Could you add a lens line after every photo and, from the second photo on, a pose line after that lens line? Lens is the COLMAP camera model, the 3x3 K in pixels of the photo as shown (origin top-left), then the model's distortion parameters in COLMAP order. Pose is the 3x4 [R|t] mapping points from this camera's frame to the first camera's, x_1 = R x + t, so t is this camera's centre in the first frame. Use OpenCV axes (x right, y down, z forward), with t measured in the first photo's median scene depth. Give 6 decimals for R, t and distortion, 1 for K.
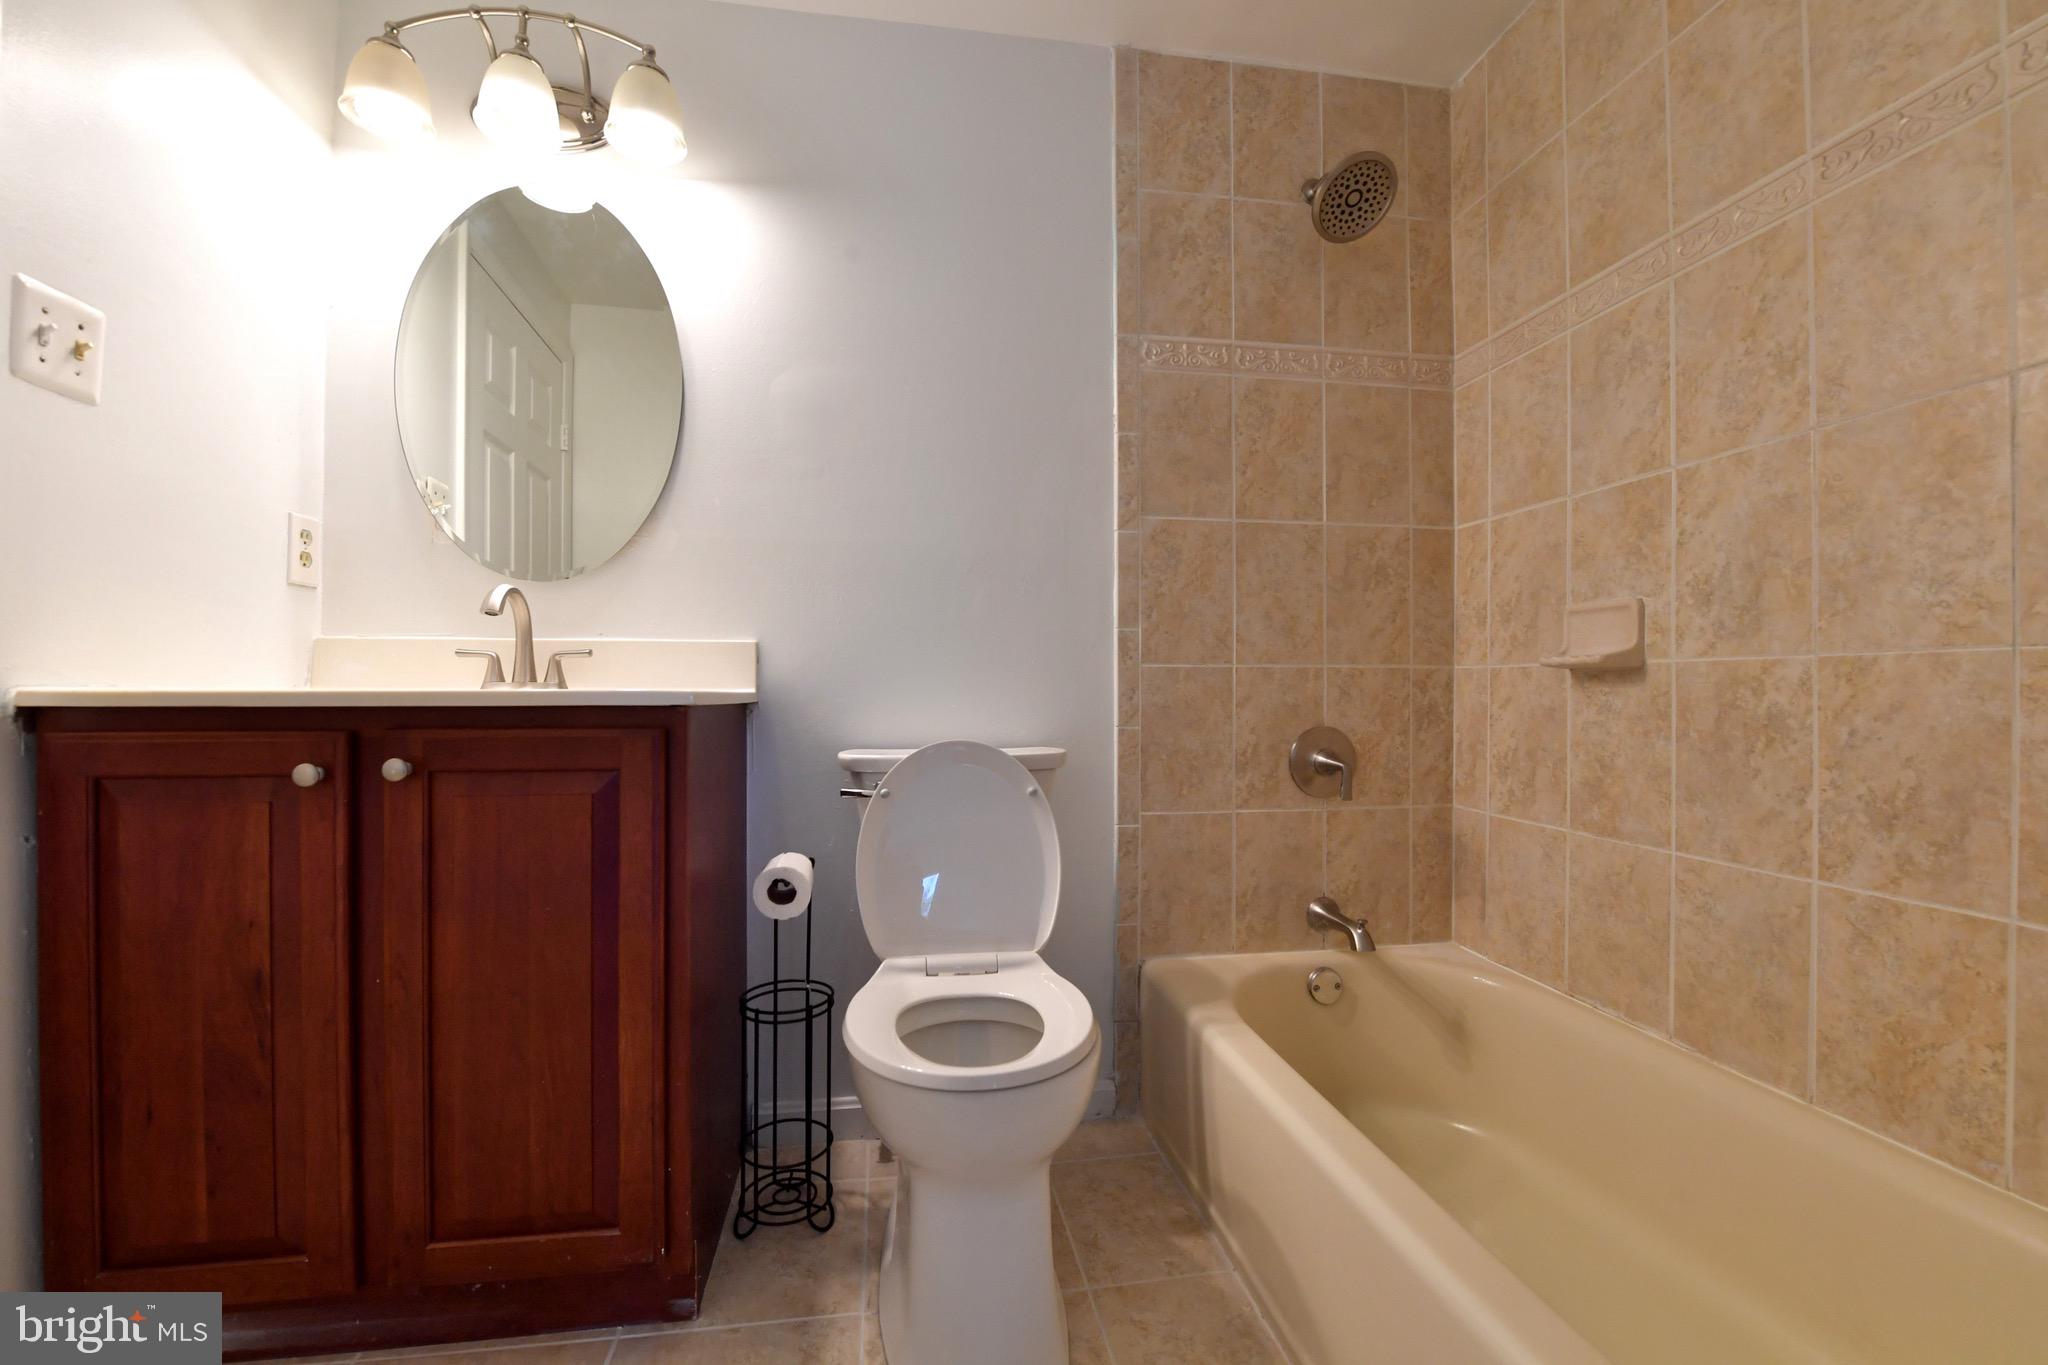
lens RADIAL K [[823.0, 0, 1016.2], [0, 823.0, 691.6], [0, 0, 1]] dist [-0.013372, -0.002474]
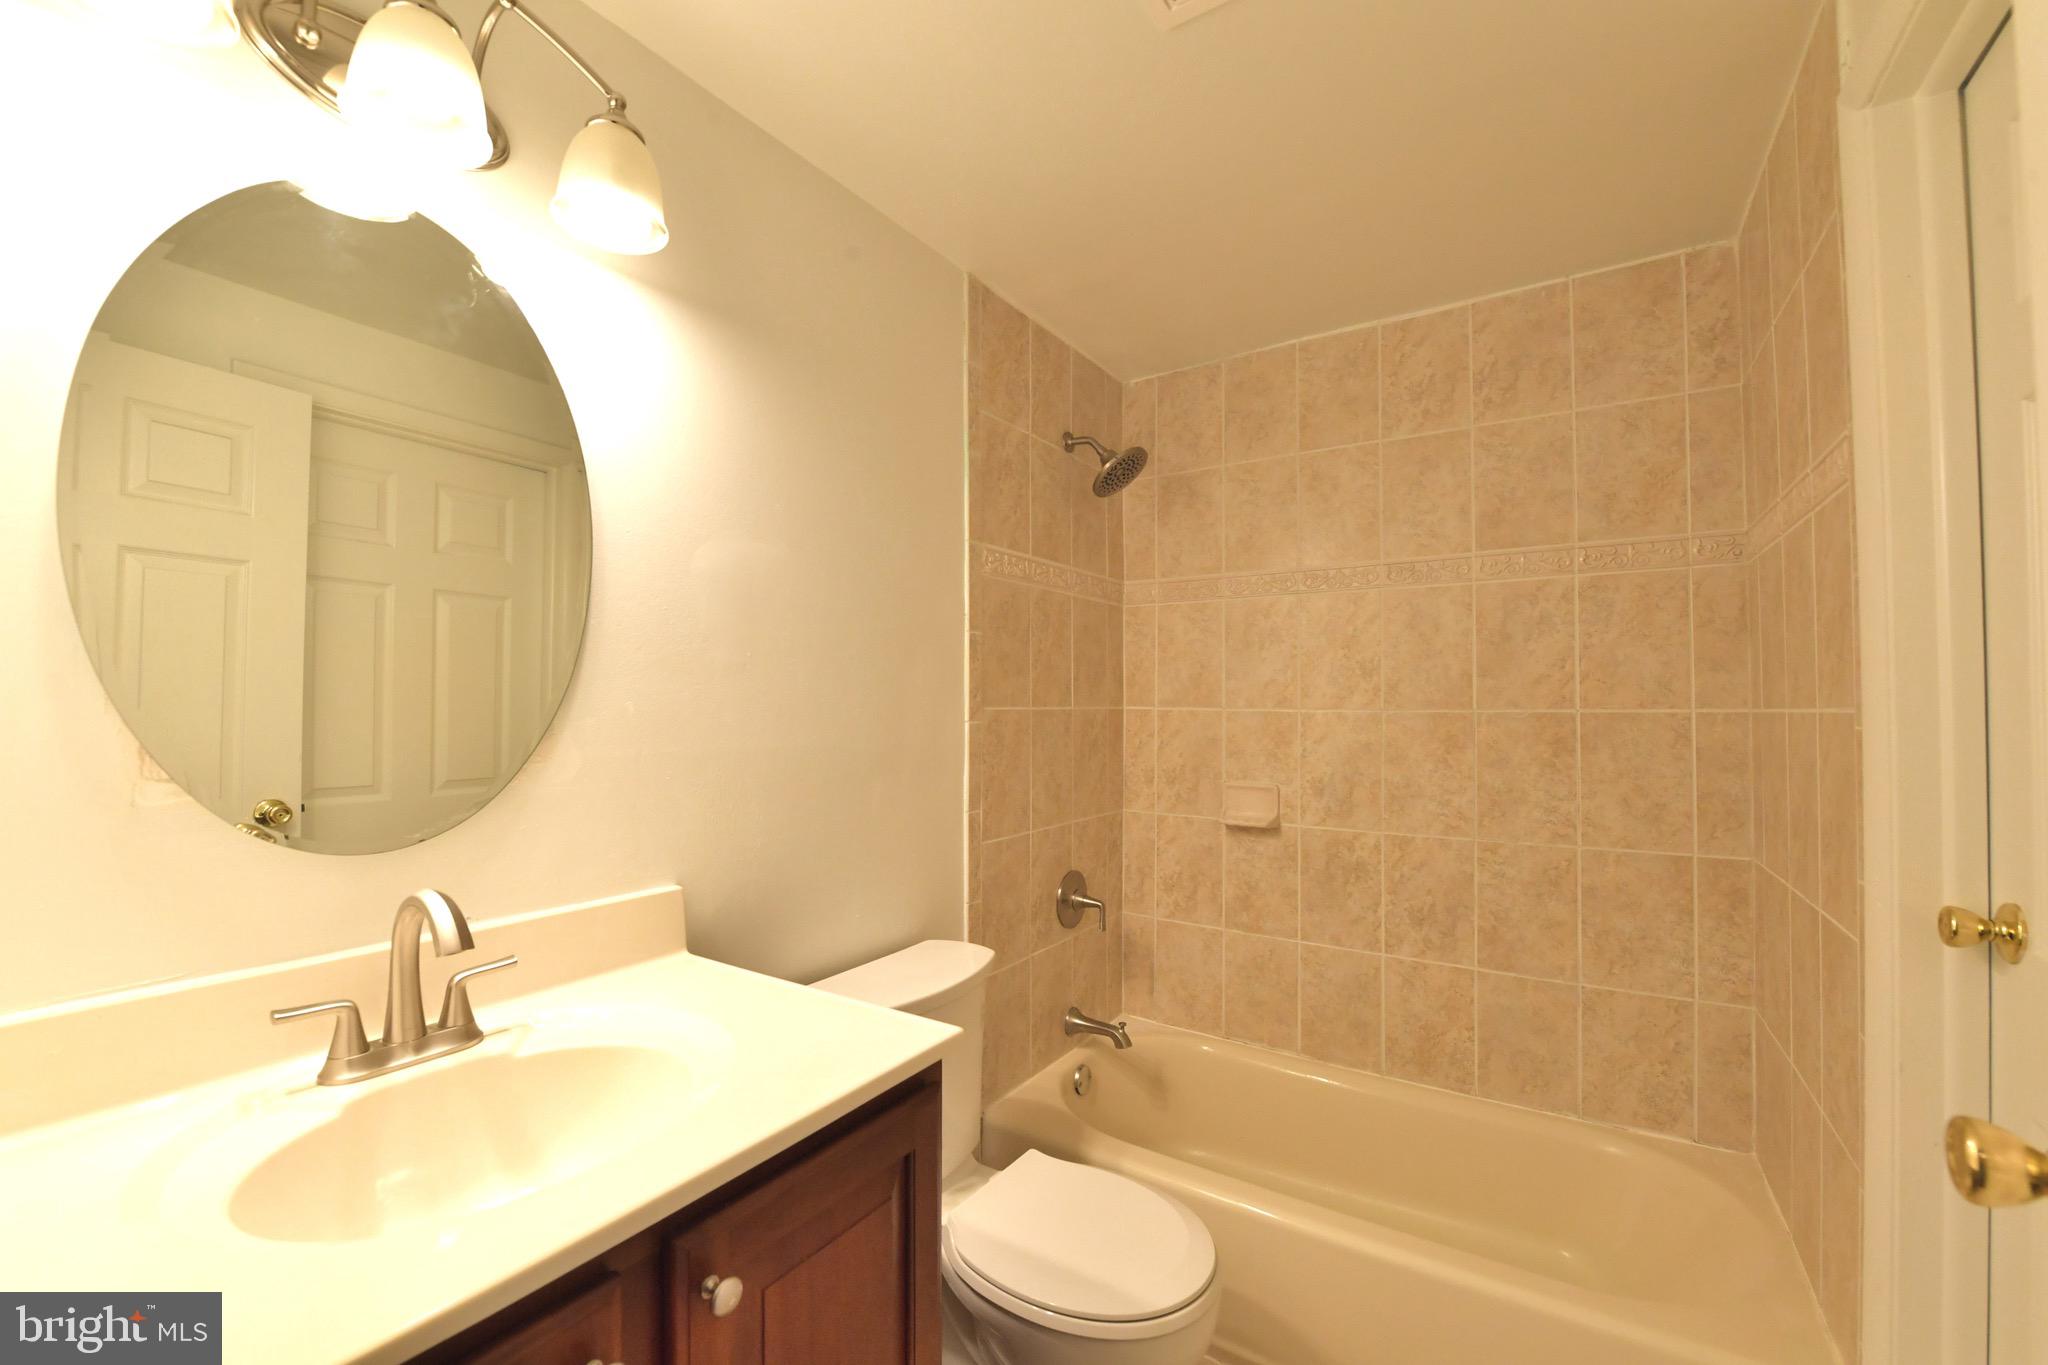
lens RADIAL K [[823.0, 0, 1016.2], [0, 823.0, 691.6], [0, 0, 1]] dist [-0.013372, -0.002474]
pose [[0.678492, 0.012929, 0.734494, -0.704556], [-0.002040, 0.999874, -0.015716, -0.244147], [-0.734605, 0.009165, 0.678433, 0.243773]]
